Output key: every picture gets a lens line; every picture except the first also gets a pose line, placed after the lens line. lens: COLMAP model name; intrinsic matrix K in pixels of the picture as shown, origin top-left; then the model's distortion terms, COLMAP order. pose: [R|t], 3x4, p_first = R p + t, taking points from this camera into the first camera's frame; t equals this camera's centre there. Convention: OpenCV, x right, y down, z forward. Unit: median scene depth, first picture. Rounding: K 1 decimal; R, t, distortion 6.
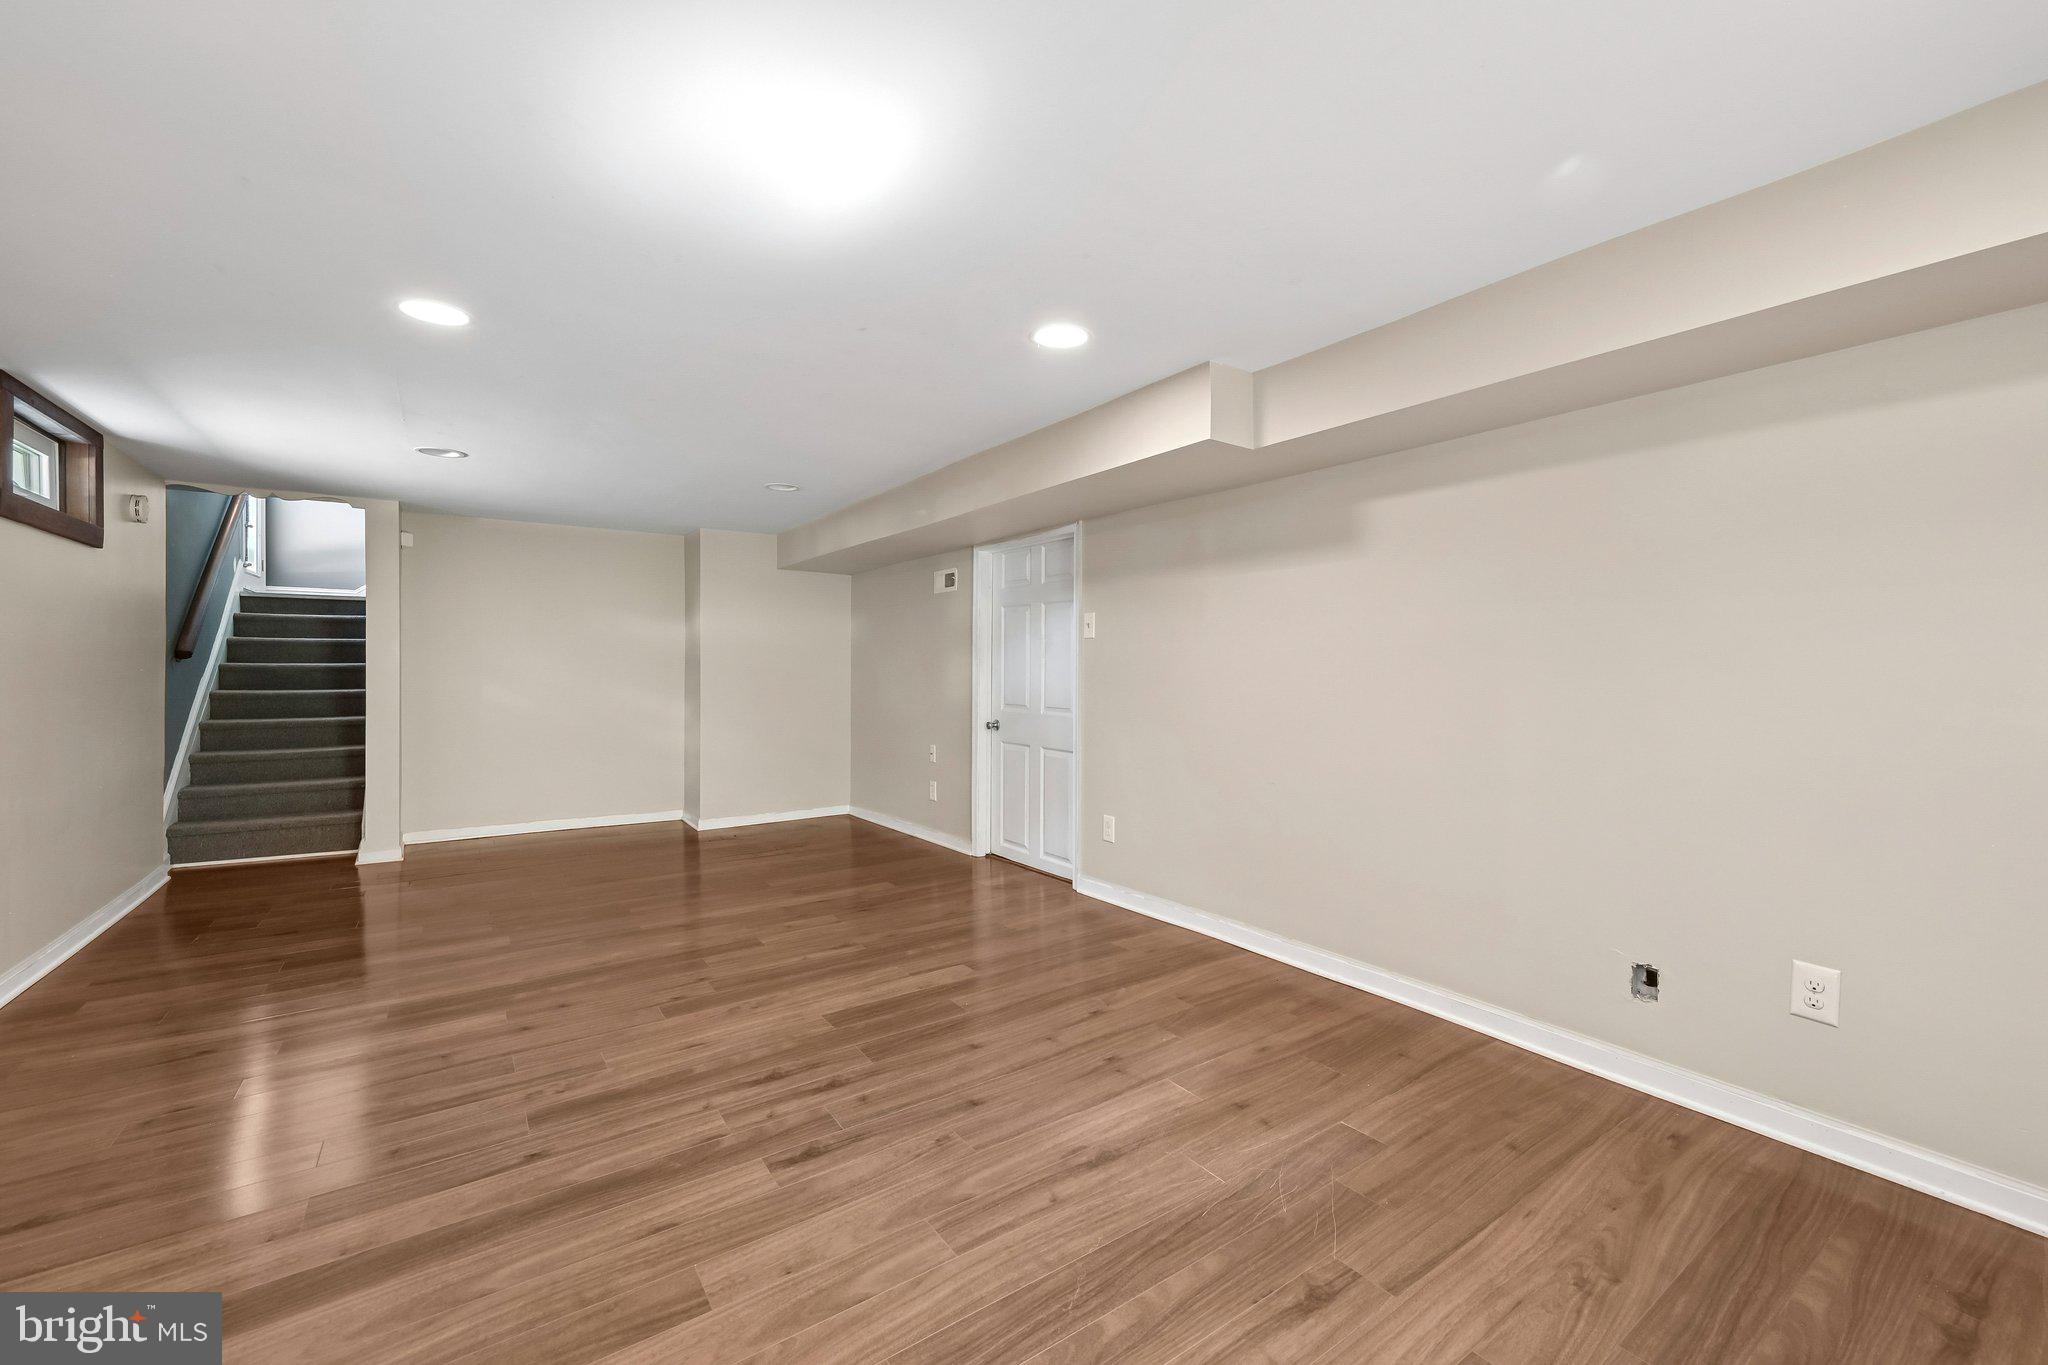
lens RADIAL K [[826.8, 0, 1024.3], [0, 826.8, 668.7], [0, 0, 1]] dist [0.001594, 0.000225]
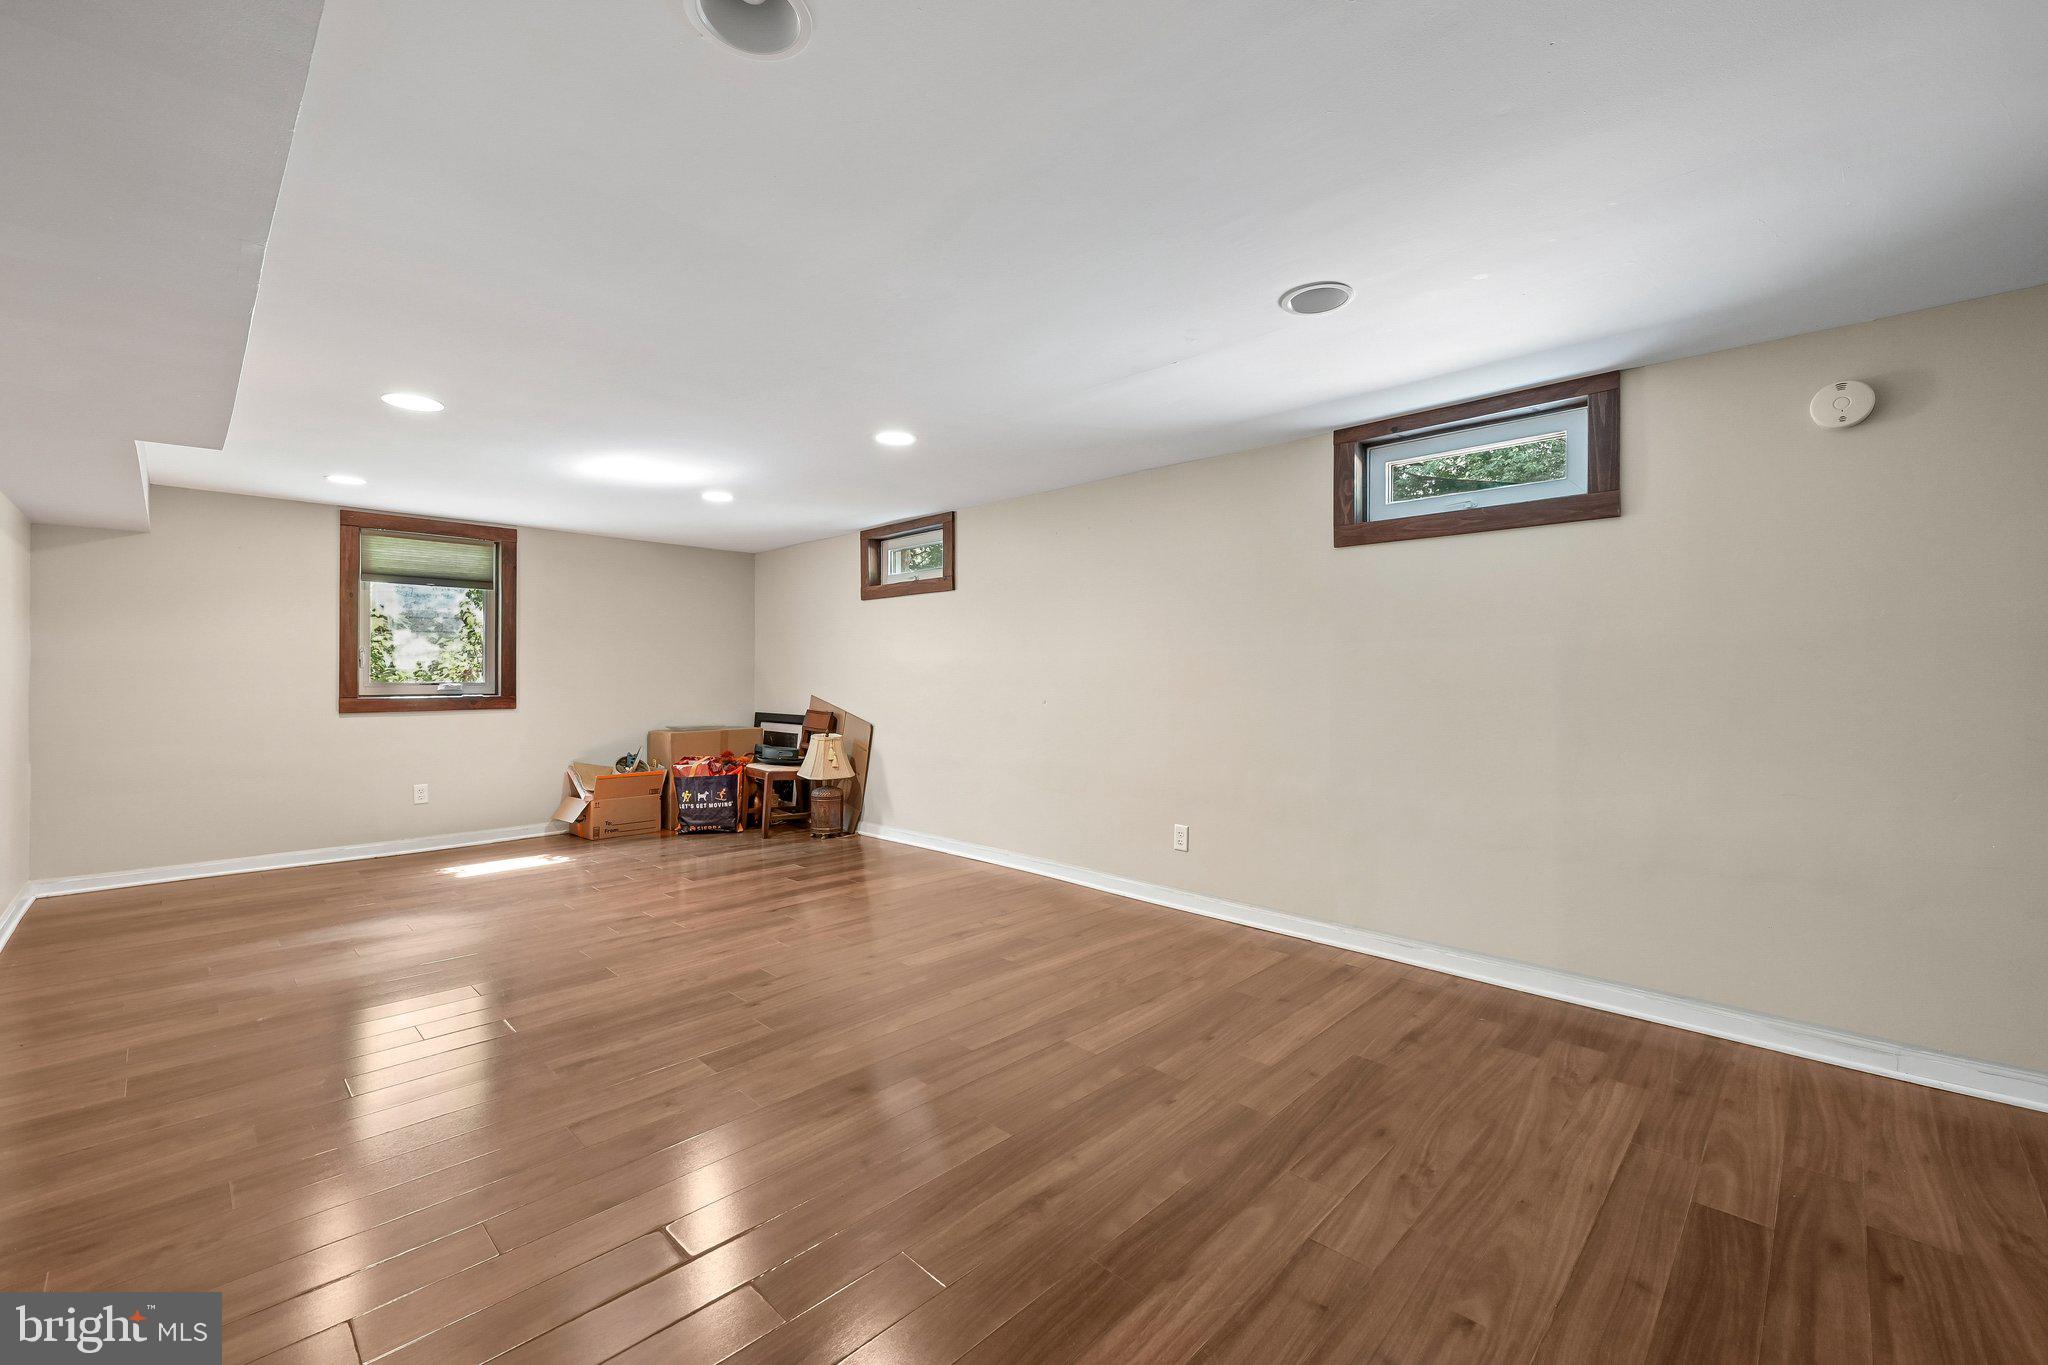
lens RADIAL K [[826.8, 0, 1024.3], [0, 826.8, 668.7], [0, 0, 1]] dist [0.001594, 0.000225]
pose [[-0.980270, -0.003146, -0.197636, -0.555073], [-0.002074, 0.999982, -0.005632, 0.002013], [0.197651, -0.005111, -0.980259, 2.179312]]
